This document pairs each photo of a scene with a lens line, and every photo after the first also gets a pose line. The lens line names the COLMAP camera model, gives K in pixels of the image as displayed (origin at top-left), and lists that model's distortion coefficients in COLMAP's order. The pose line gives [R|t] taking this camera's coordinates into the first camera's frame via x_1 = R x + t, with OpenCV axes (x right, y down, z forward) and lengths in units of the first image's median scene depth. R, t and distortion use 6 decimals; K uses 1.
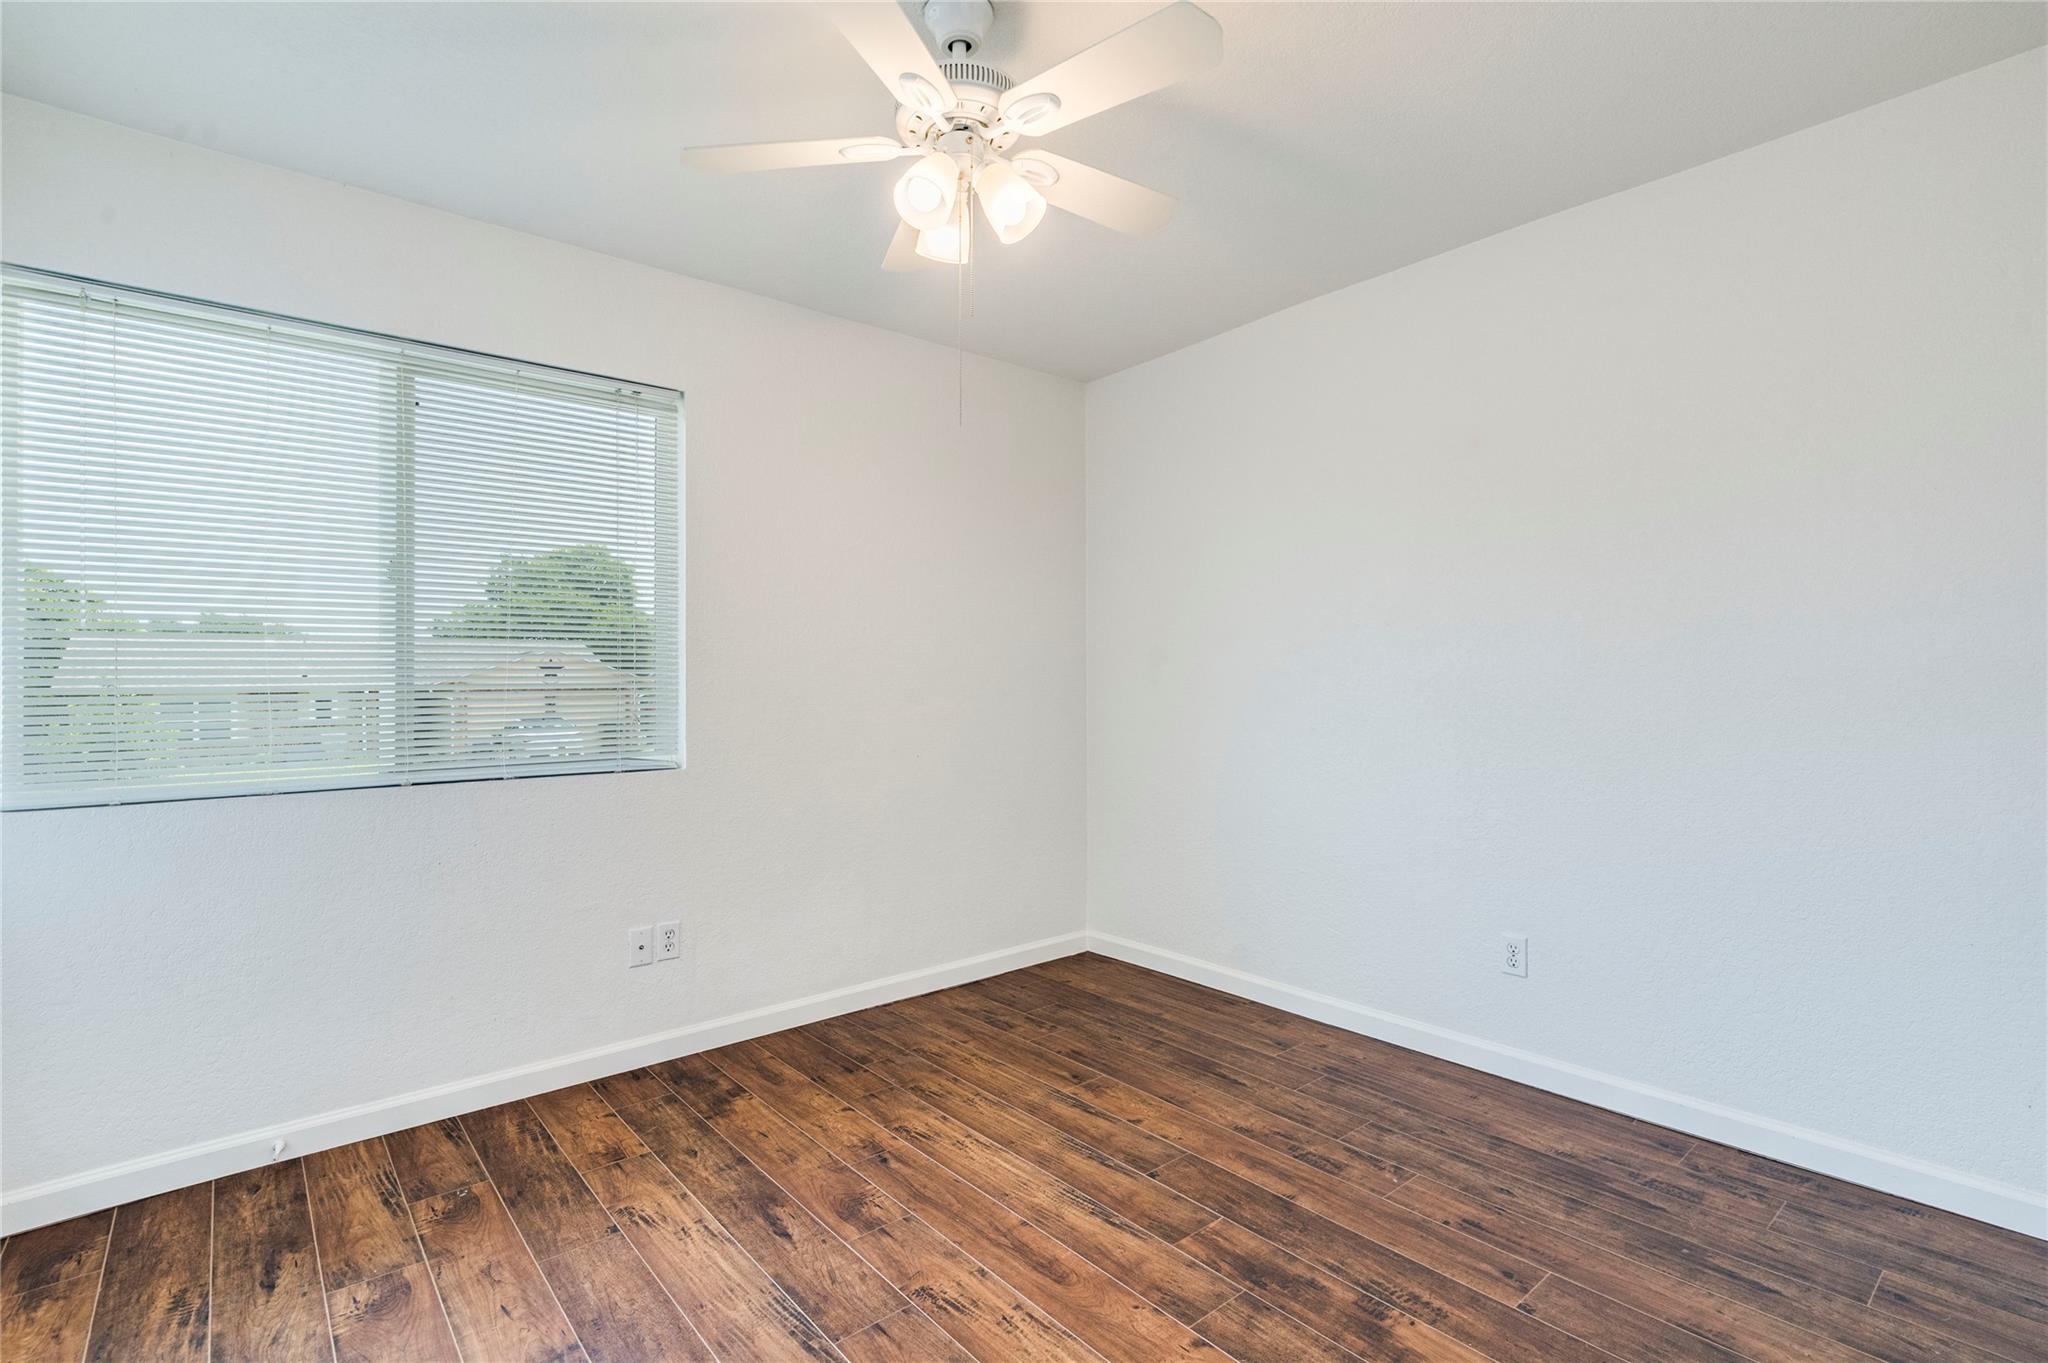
lens RADIAL K [[953.0, 0, 1030.9], [0, 953.0, 679.3], [0, 0, 1]] dist [-0.002491, 0.000059]
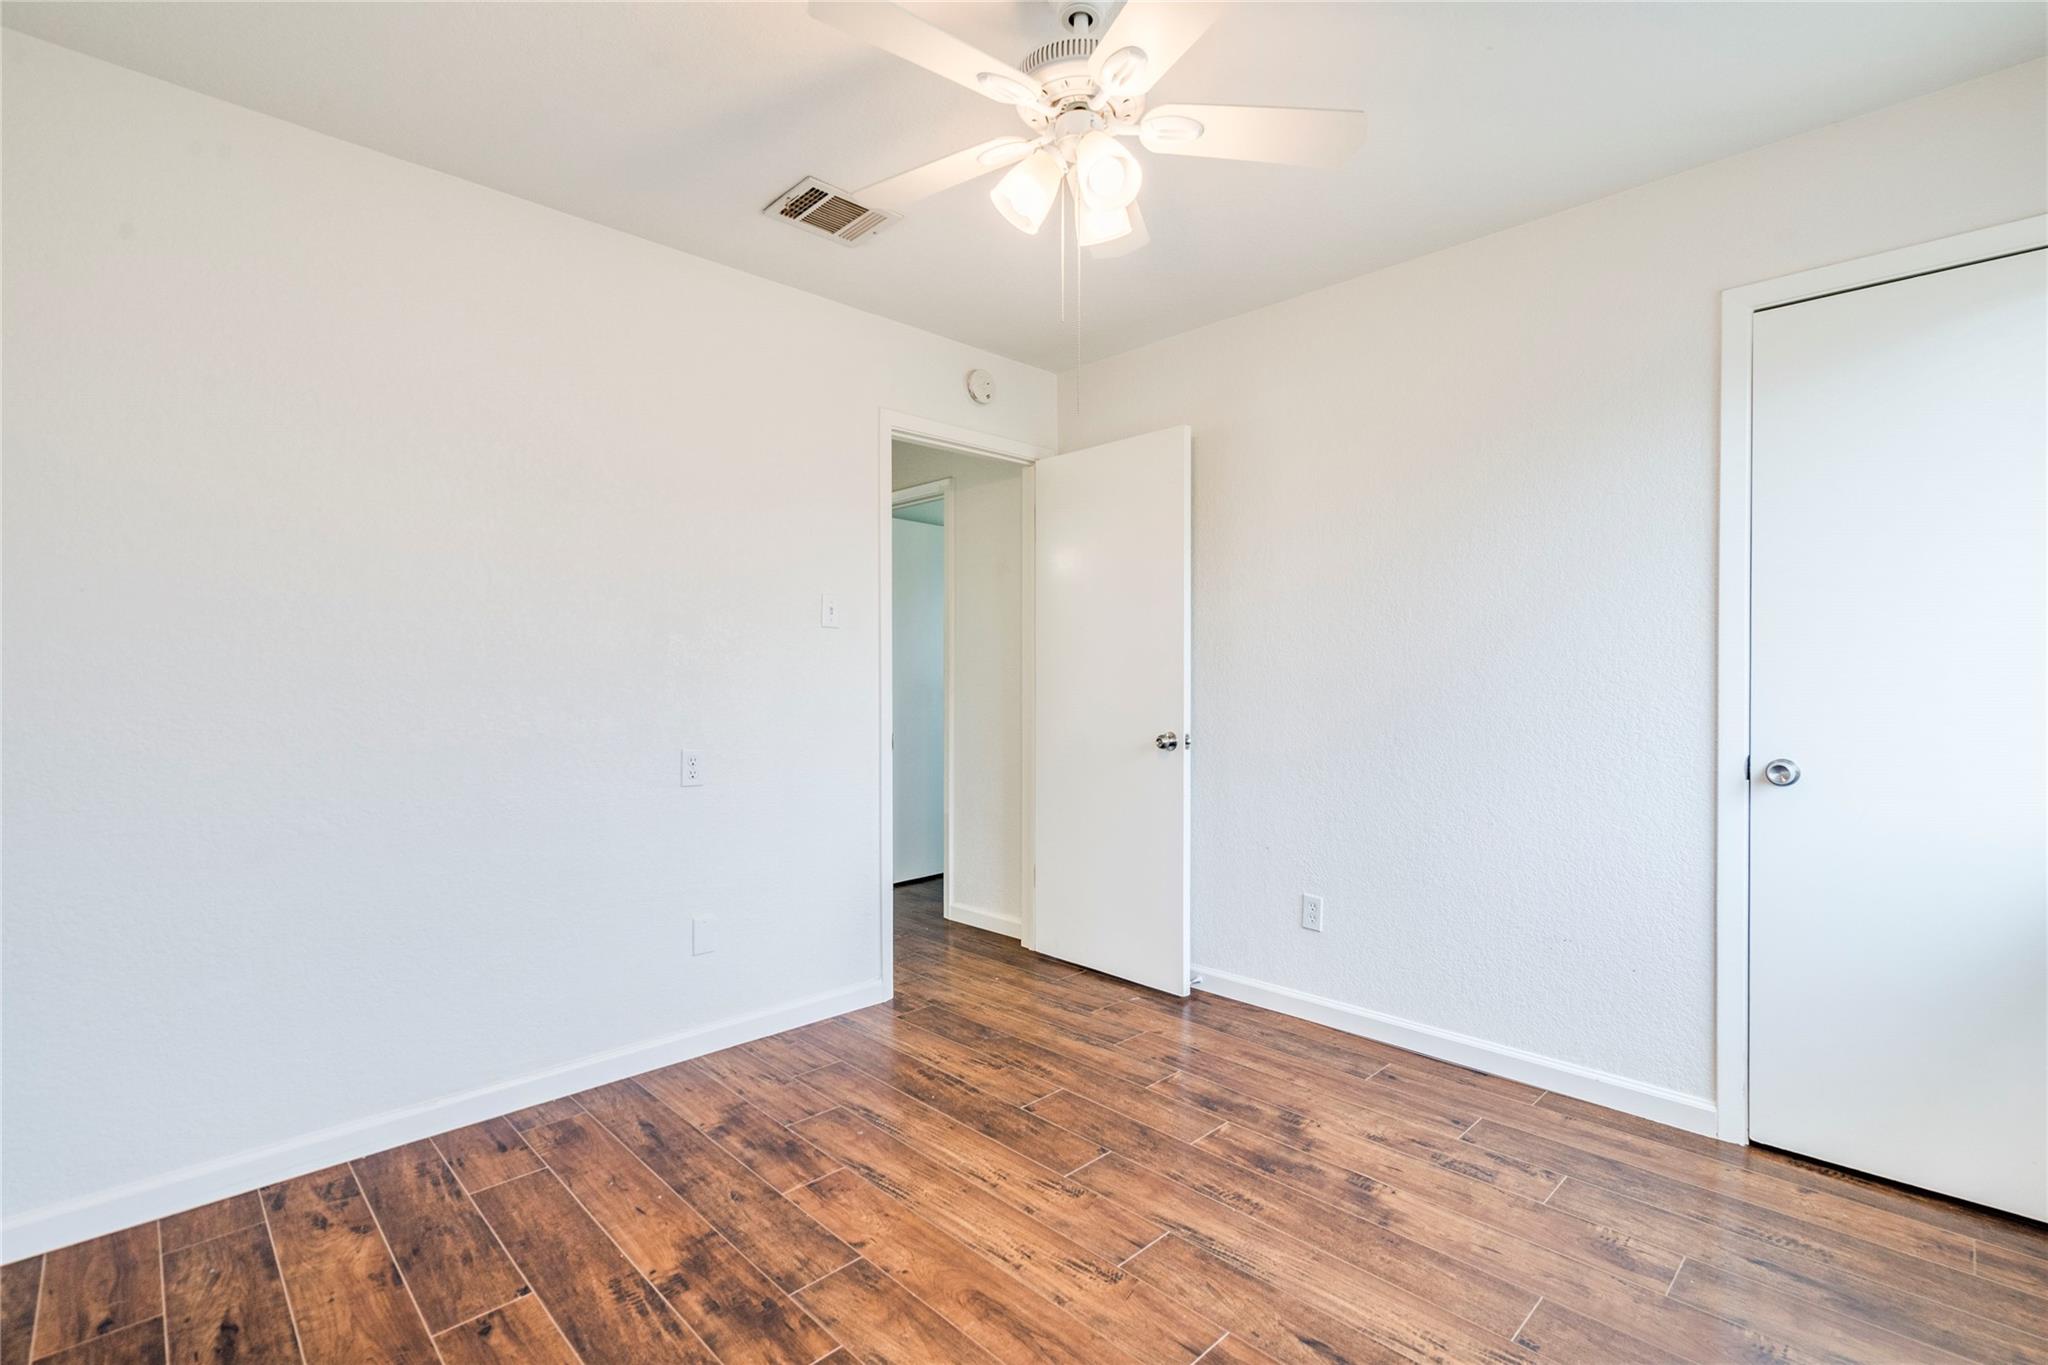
lens RADIAL K [[953.0, 0, 1030.9], [0, 953.0, 680.3], [0, 0, 1]] dist [-0.002491, 0.000059]
pose [[-0.997511, 0.012277, -0.069433, 0.035489], [0.012358, 0.999923, -0.000742, 0.008952], [0.069418, -0.001599, -0.997586, 1.977488]]
